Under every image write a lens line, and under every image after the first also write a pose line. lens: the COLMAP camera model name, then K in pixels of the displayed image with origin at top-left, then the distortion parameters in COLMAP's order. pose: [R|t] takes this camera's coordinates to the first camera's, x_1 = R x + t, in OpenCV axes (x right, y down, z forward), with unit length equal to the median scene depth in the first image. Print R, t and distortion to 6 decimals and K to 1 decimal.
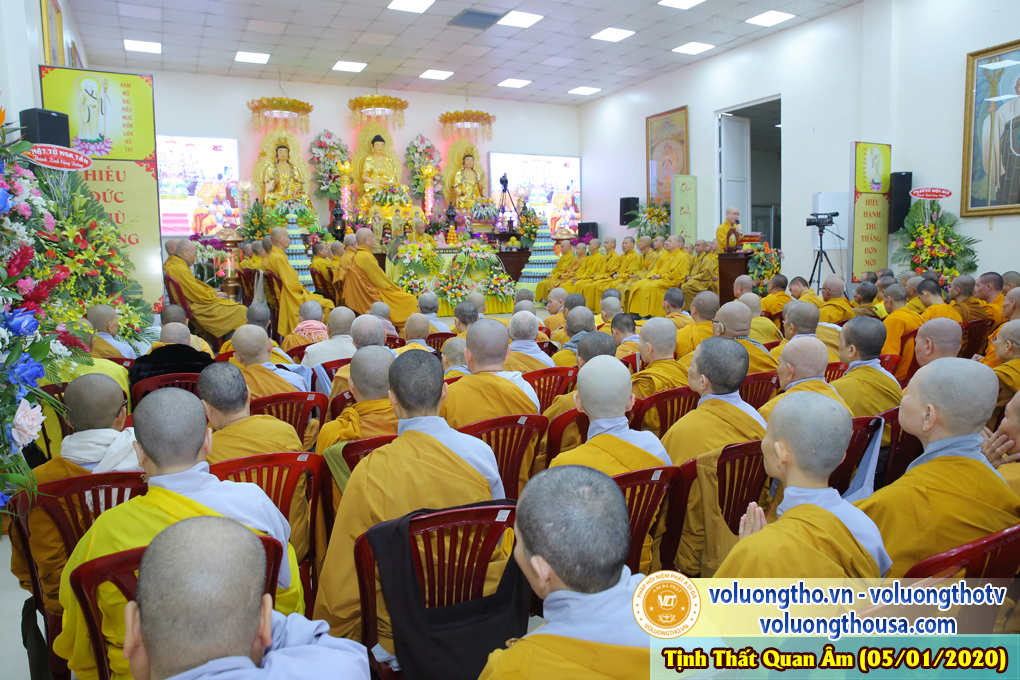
lens RADIAL K [[699.6, 0, 510.0], [0, 699.6, 340.0], [0, 0, 1]] dist [-0.115259, 0.089201]
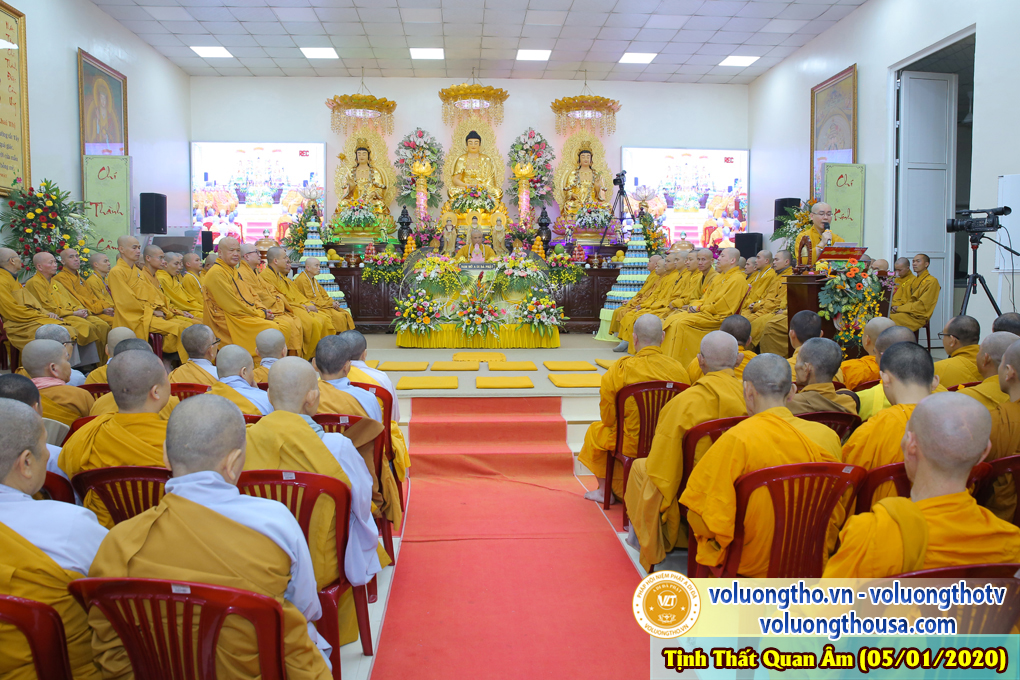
lens RADIAL K [[729.2, 0, 510.0], [0, 729.2, 340.0], [0, 0, 1]] dist [-0.113280, 0.079071]
pose [[0.913197, 0.055532, -0.403717, 0.241532], [-0.066340, 0.997715, -0.012820, -0.029661], [0.402082, 0.038490, 0.914794, 0.214303]]
